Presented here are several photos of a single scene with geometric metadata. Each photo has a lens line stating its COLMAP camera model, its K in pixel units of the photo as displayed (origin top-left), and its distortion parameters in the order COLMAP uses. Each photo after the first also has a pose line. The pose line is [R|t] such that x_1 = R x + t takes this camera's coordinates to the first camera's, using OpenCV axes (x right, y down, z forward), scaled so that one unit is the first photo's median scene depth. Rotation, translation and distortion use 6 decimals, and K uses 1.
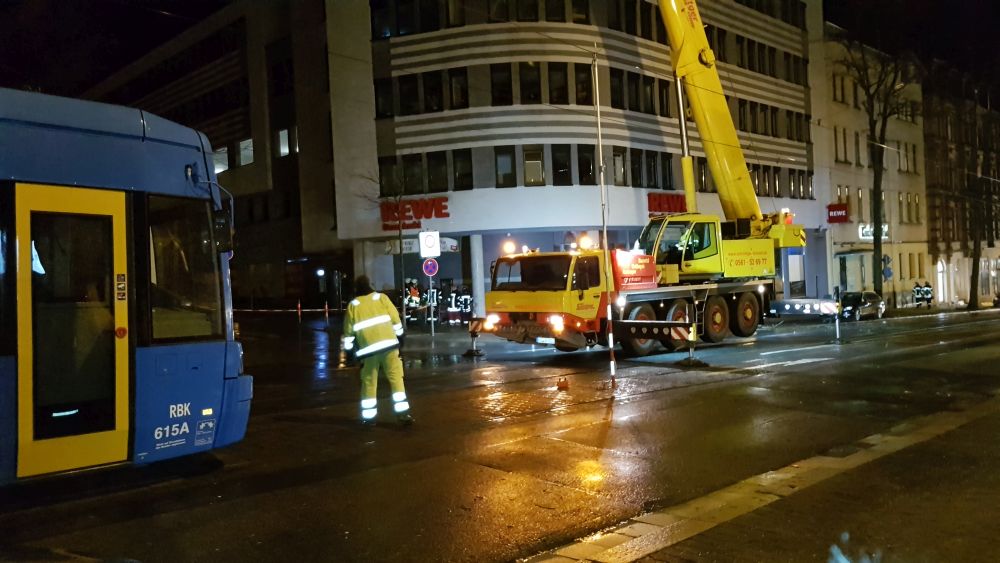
lens RADIAL K [[776.4, 0, 500.0], [0, 776.4, 281.5], [0, 0, 1]] dist [0.140415, -0.000743]
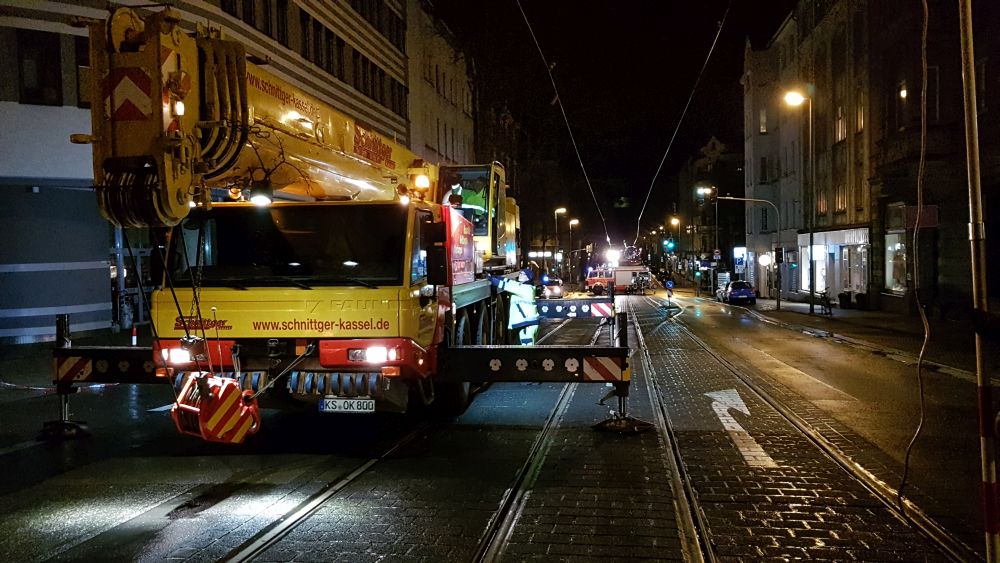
lens RADIAL K [[795.4, 0, 500.0], [0, 795.4, 281.5], [0, 0, 1]] dist [0.041972, -0.057428]
pose [[0.800093, 0.004799, 0.599857, -0.072157], [-0.007417, 0.999971, 0.001892, 0.004335], [-0.599830, -0.005963, 0.800105, 0.324462]]
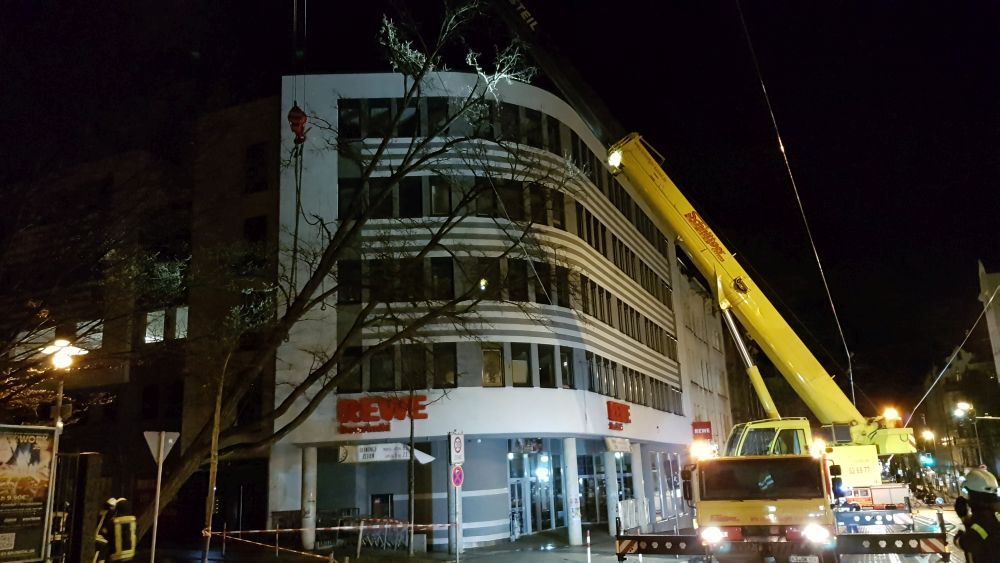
lens RADIAL K [[795.4, 0, 500.0], [0, 795.4, 281.5], [0, 0, 1]] dist [0.041972, -0.057428]
pose [[0.929188, 0.091491, 0.358104, -0.320287], [0.008134, 0.963582, -0.267288, 0.007617], [-0.369517, 0.251274, 0.894605, 0.136664]]
